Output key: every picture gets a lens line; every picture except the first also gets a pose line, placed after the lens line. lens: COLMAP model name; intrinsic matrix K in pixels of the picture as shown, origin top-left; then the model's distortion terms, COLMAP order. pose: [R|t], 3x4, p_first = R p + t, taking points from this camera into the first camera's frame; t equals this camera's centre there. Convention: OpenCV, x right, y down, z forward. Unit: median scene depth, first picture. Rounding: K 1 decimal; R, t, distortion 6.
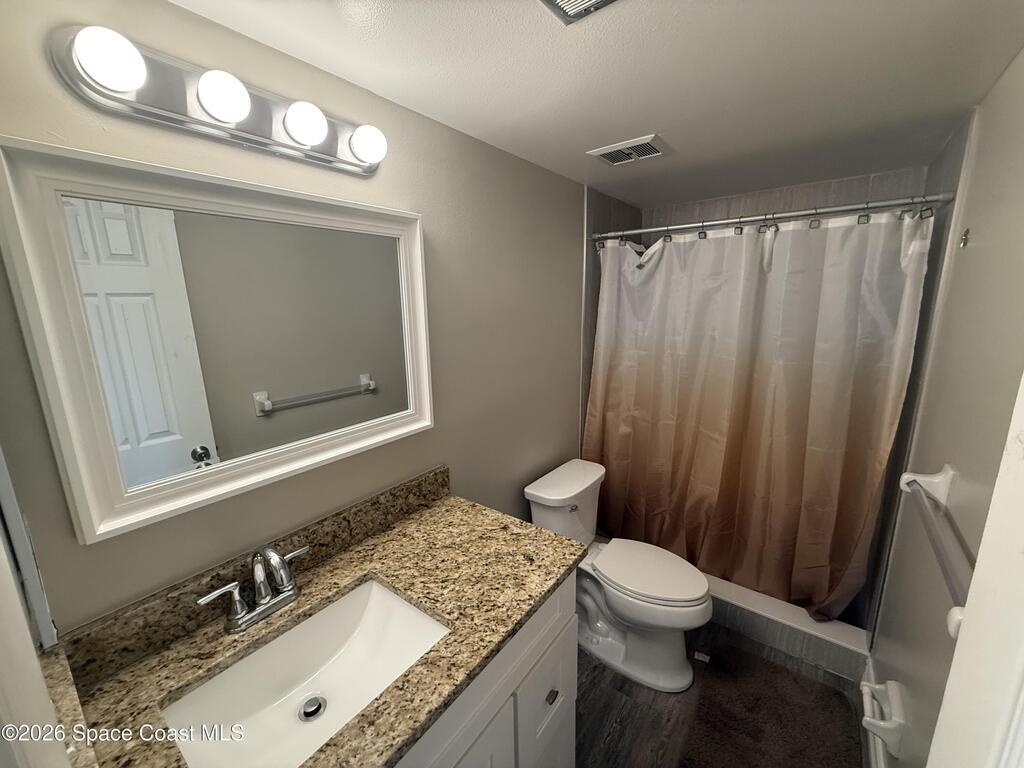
lens RADIAL K [[409.2, 0, 507.9], [0, 409.2, 385.8], [0, 0, 1]] dist [-0.000663, 0.000156]
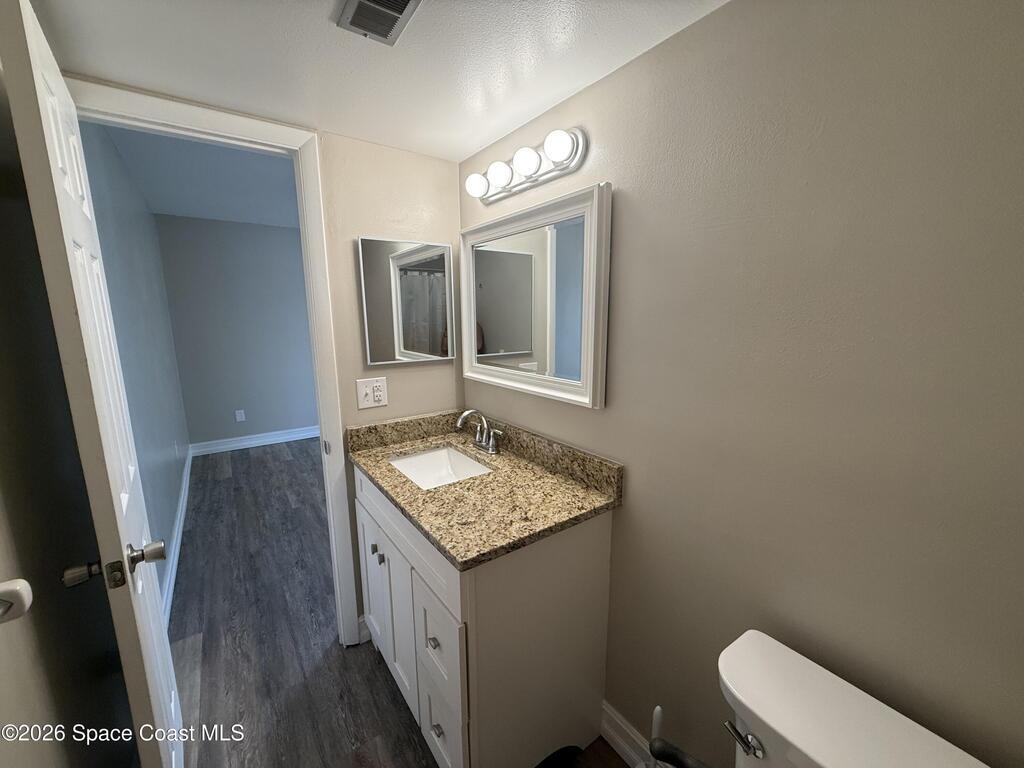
lens RADIAL K [[409.2, 0, 513.8], [0, 409.2, 385.6], [0, 0, 1]] dist [-0.000663, 0.000156]
pose [[-0.280942, 0.187839, -0.941163, 0.809908], [-0.187841, 0.950930, 0.245860, -0.160138], [0.941163, 0.245862, -0.231873, 1.112873]]
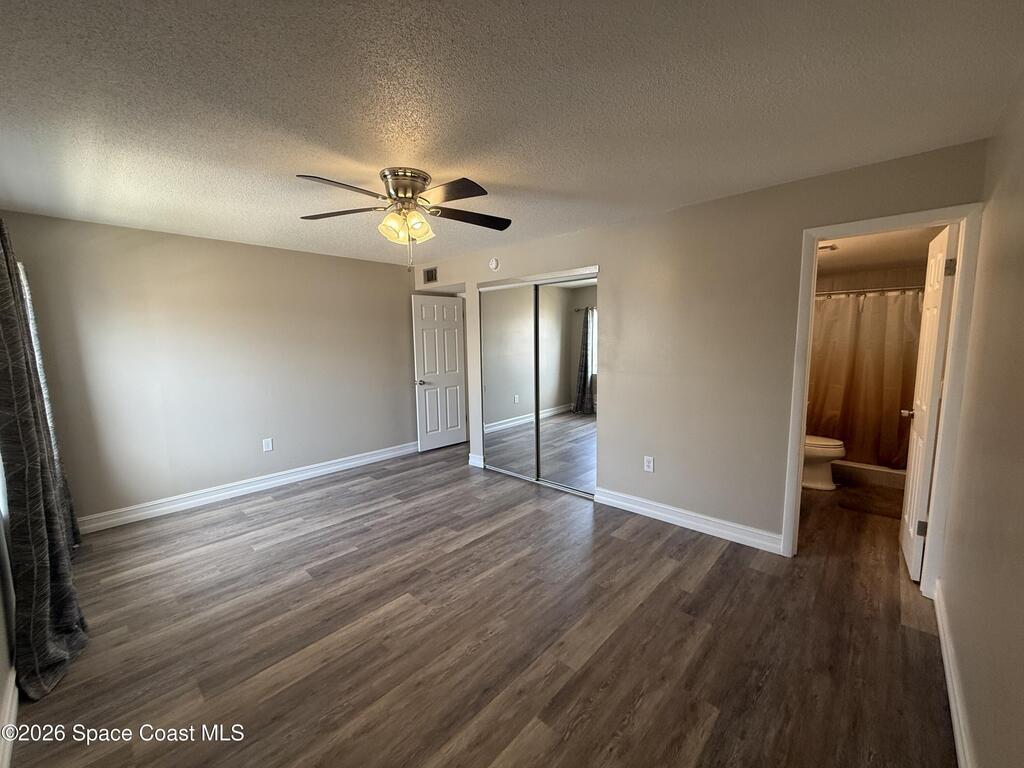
lens RADIAL K [[409.2, 0, 508.9], [0, 409.2, 386.0], [0, 0, 1]] dist [-0.000663, 0.000156]
pose [[0.996101, 0.012552, -0.087321, -1.691430], [-0.020222, 0.995958, -0.087513, 0.558822], [0.085870, 0.088938, 0.992329, -2.119904]]
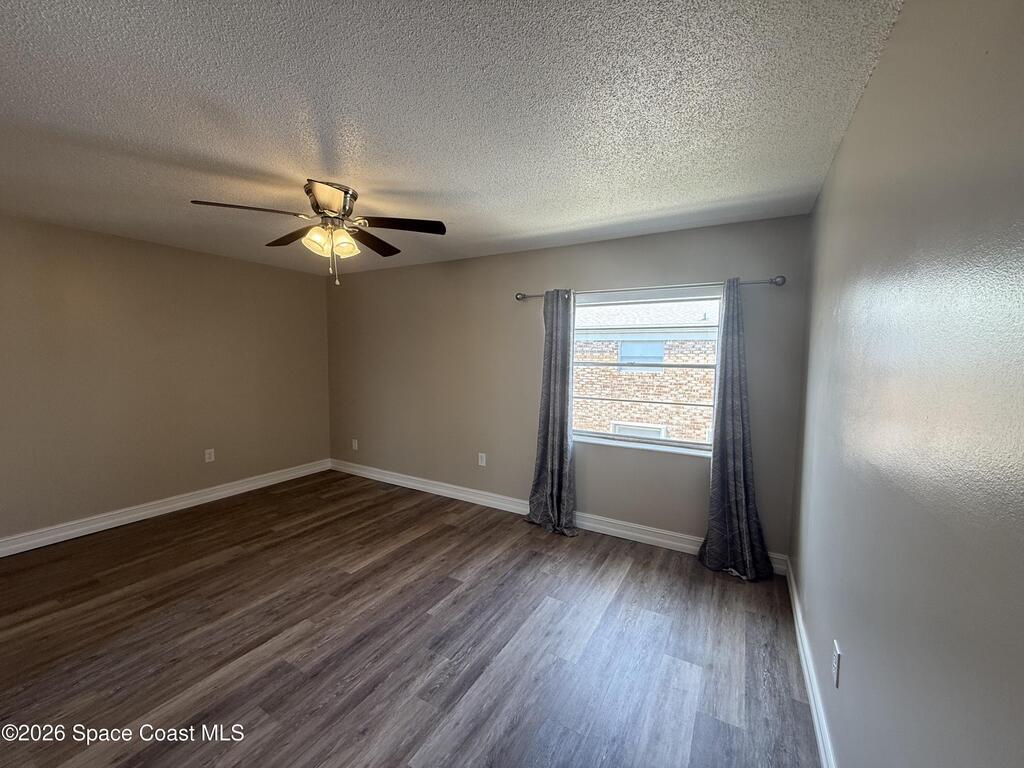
lens RADIAL K [[409.2, 0, 507.6], [0, 409.2, 381.7], [0, 0, 1]] dist [-0.000663, 0.000156]
pose [[-0.991176, 0.011457, -0.132053, -2.922179], [-0.024875, 0.962479, 0.270215, -0.267981], [0.130194, 0.271115, -0.953701, 1.914046]]
